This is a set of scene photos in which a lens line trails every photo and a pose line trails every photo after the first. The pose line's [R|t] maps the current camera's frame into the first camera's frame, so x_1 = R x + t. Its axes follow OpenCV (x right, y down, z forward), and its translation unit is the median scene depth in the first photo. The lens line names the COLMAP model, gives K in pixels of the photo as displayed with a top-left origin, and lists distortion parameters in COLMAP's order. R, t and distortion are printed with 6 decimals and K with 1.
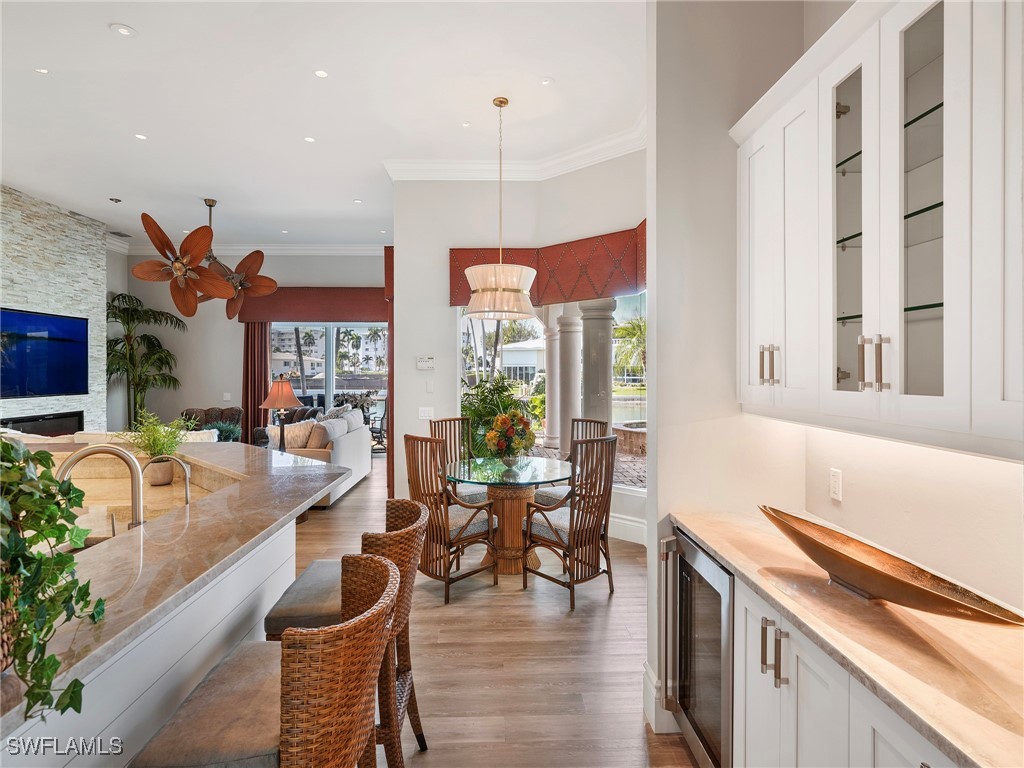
lens RADIAL K [[537.2, 0, 511.9], [0, 537.2, 369.2], [0, 0, 1]] dist [0.001002, 0.003001]
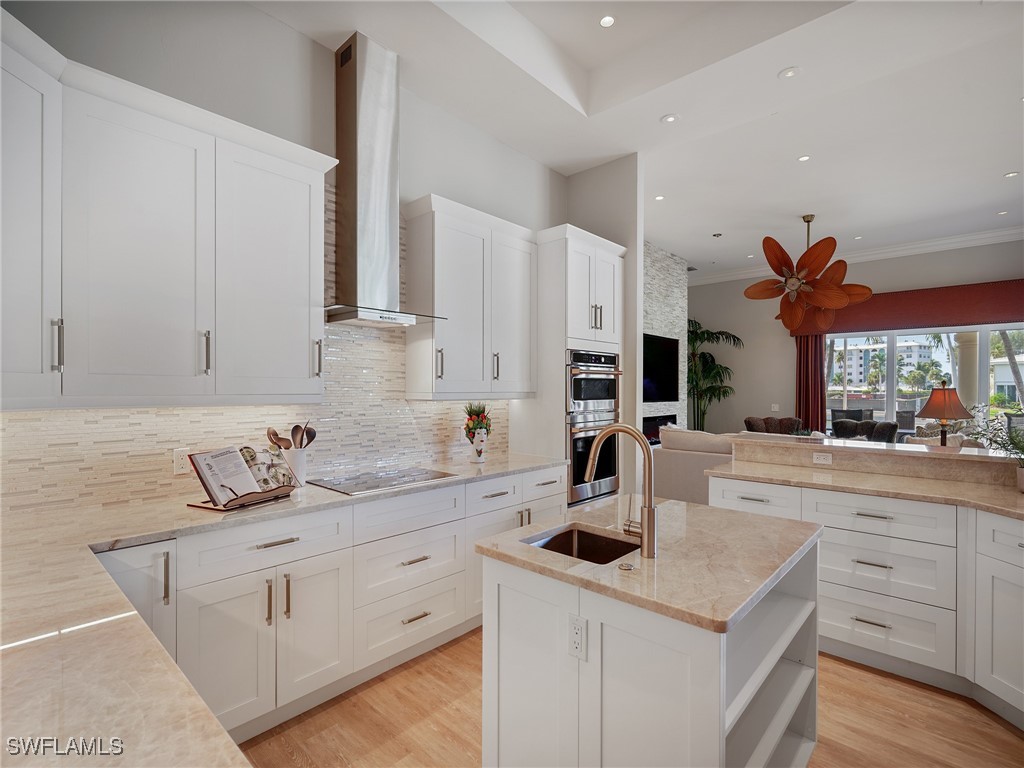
lens RADIAL K [[495.7, 0, 513.8], [0, 495.7, 390.8], [0, 0, 1]] dist [-0.001928, 0.000803]
pose [[0.720433, 0.006903, -0.693490, -0.279575], [-0.003668, 0.999974, 0.006143, 0.016861], [0.693515, -0.001881, 0.720440, -0.074426]]
